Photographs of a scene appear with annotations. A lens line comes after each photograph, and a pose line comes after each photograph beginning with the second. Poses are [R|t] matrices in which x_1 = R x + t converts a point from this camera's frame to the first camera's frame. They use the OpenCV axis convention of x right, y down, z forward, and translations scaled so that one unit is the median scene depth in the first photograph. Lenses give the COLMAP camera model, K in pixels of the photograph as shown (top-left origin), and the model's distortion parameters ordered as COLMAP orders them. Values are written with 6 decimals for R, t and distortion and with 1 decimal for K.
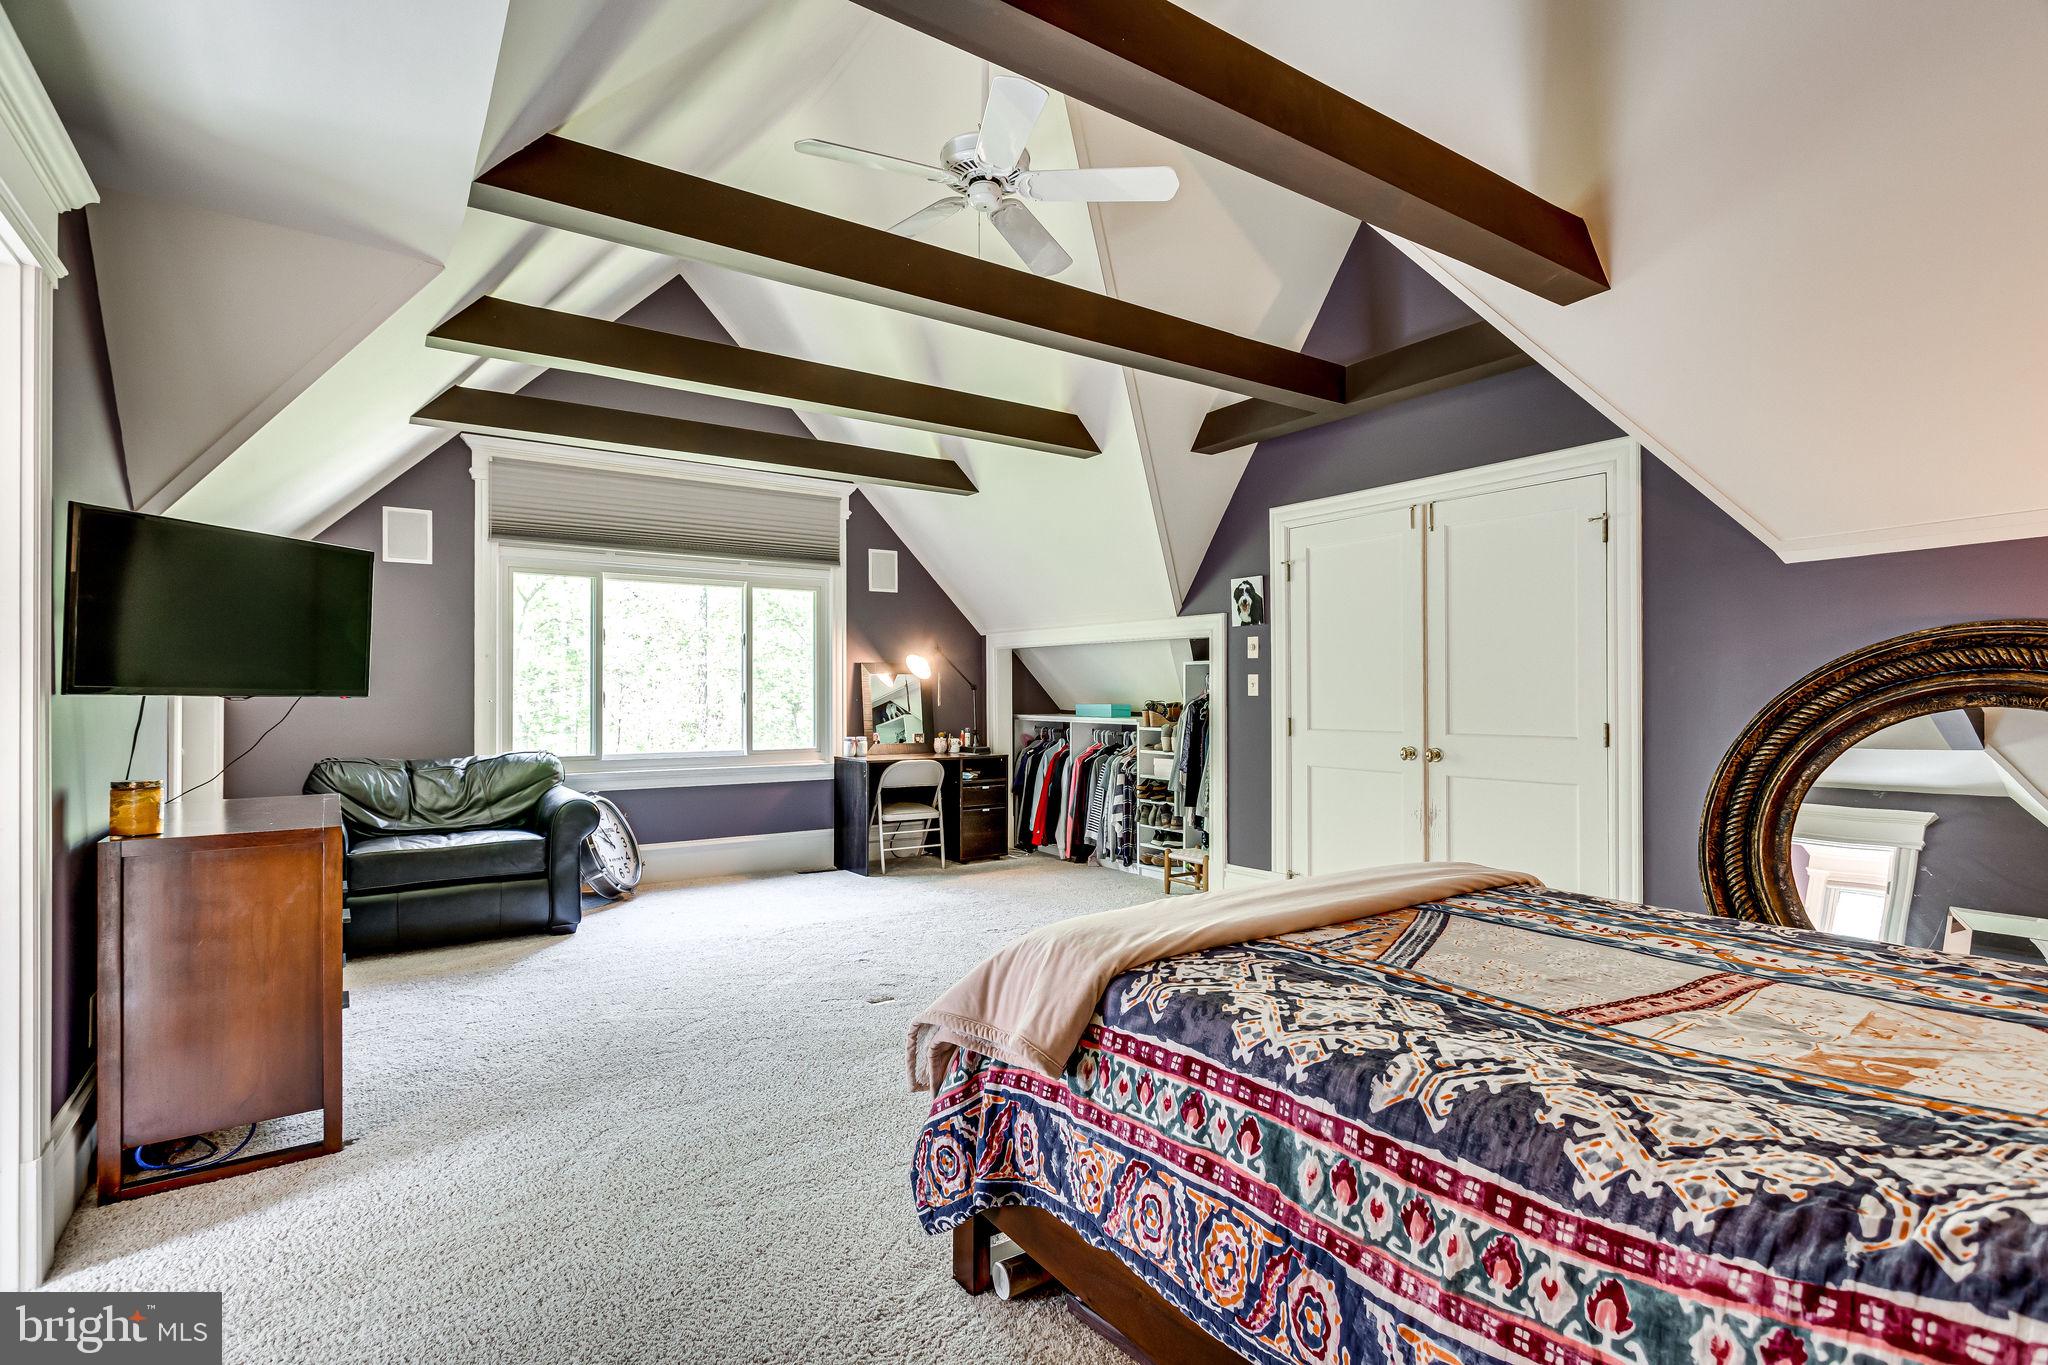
lens RADIAL K [[986.6, 0, 1028.1], [0, 986.6, 686.2], [0, 0, 1]] dist [-0.002479, 0.000010]
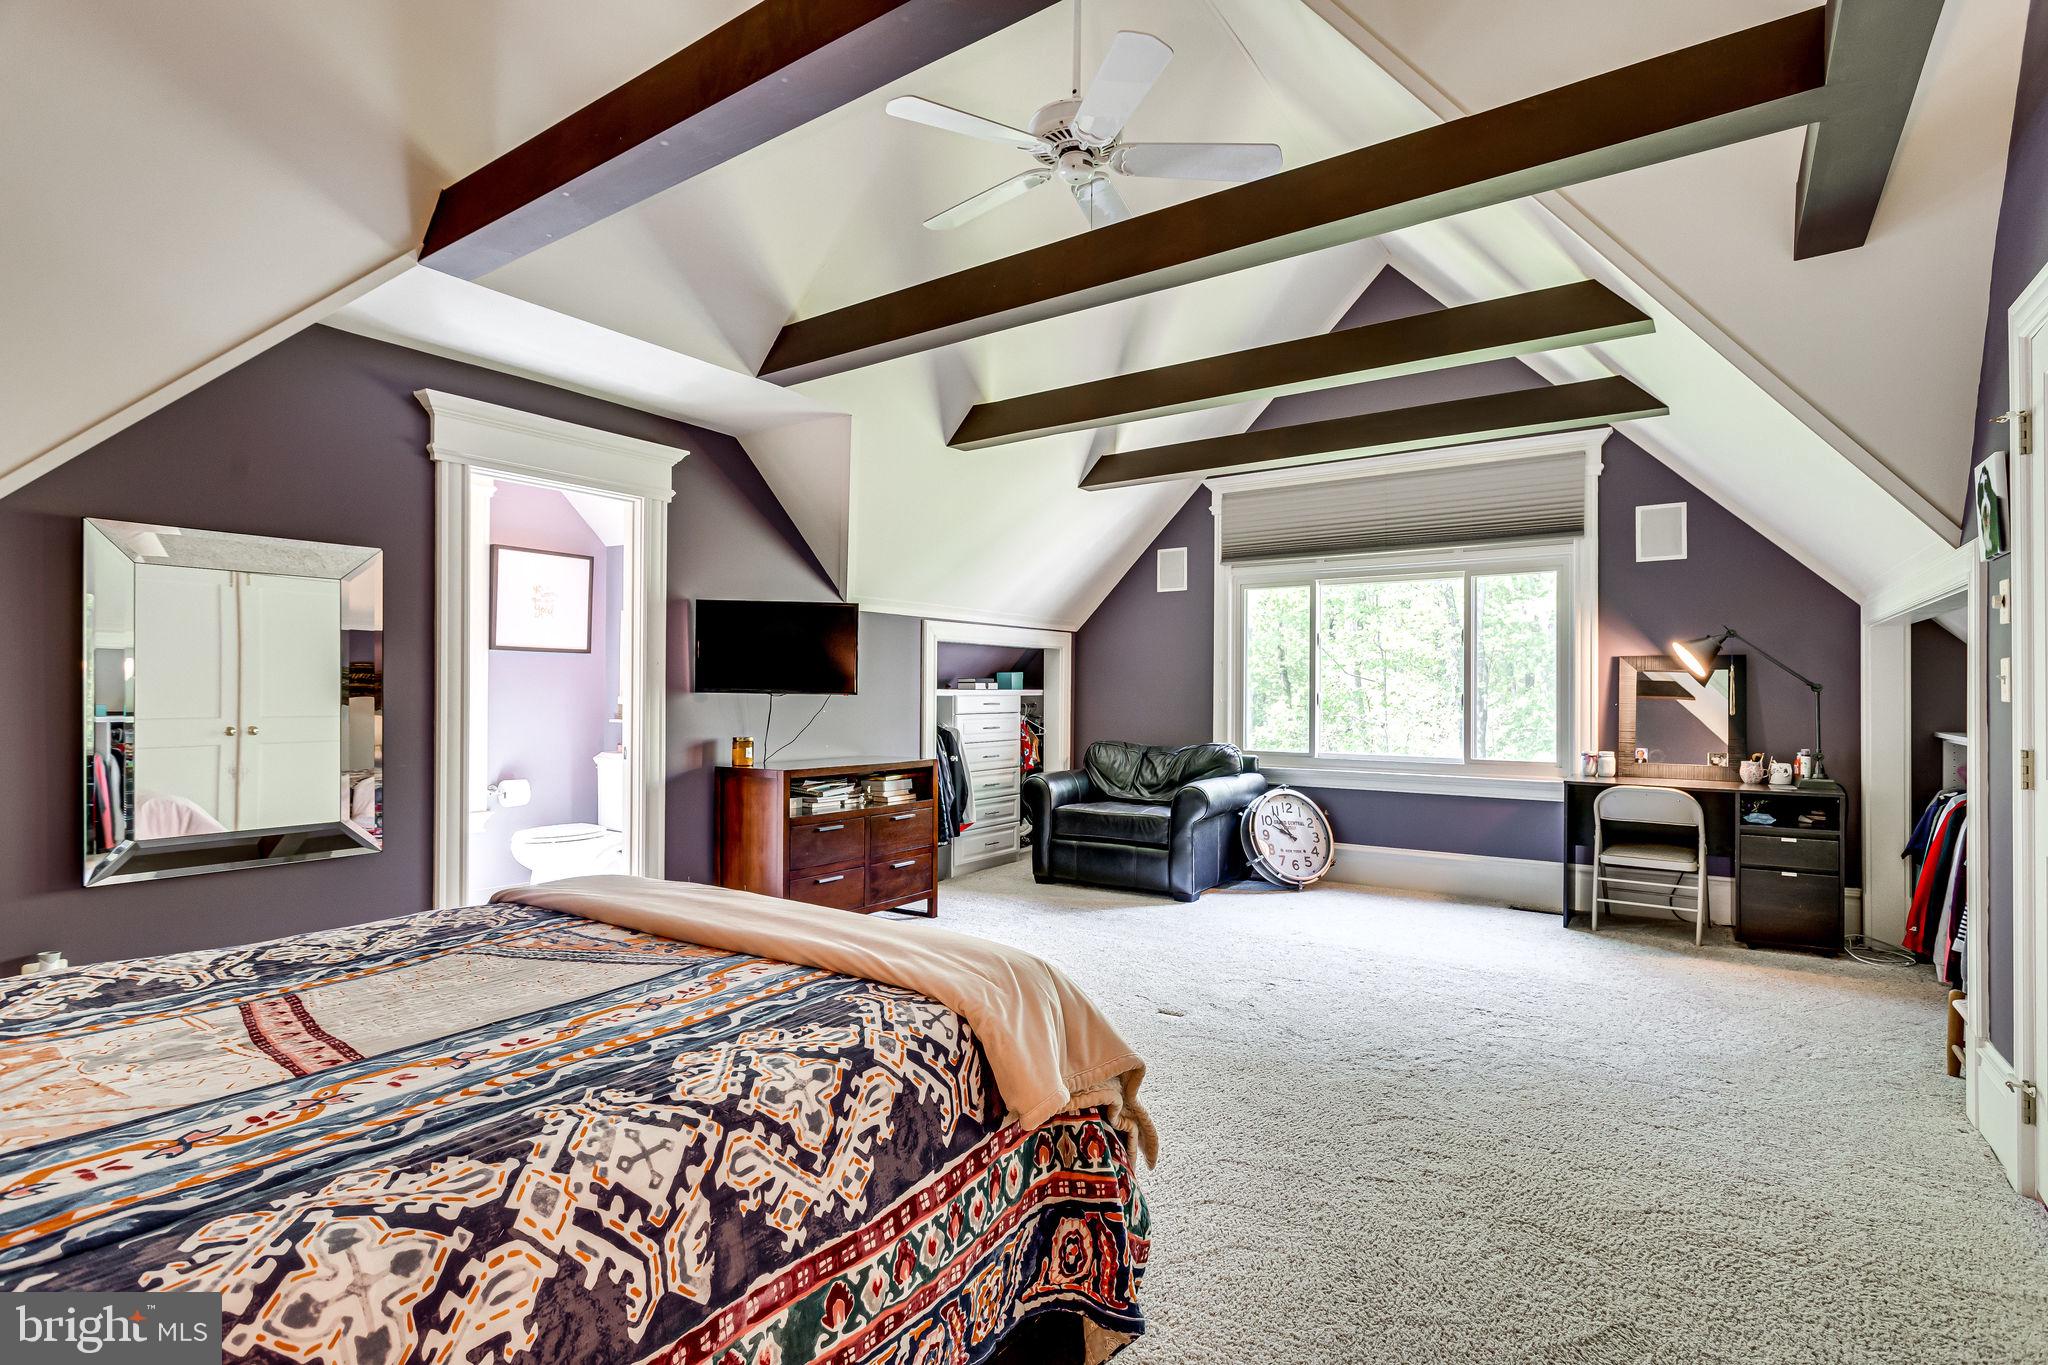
lens RADIAL K [[986.6, 0, 1028.1], [0, 986.6, 686.2], [0, 0, 1]] dist [-0.002479, 0.000010]
pose [[0.354964, -0.005236, -0.934865, 0.411715], [0.001669, 0.999986, -0.004967, 0.002685], [0.934879, 0.000203, 0.354968, 0.311759]]
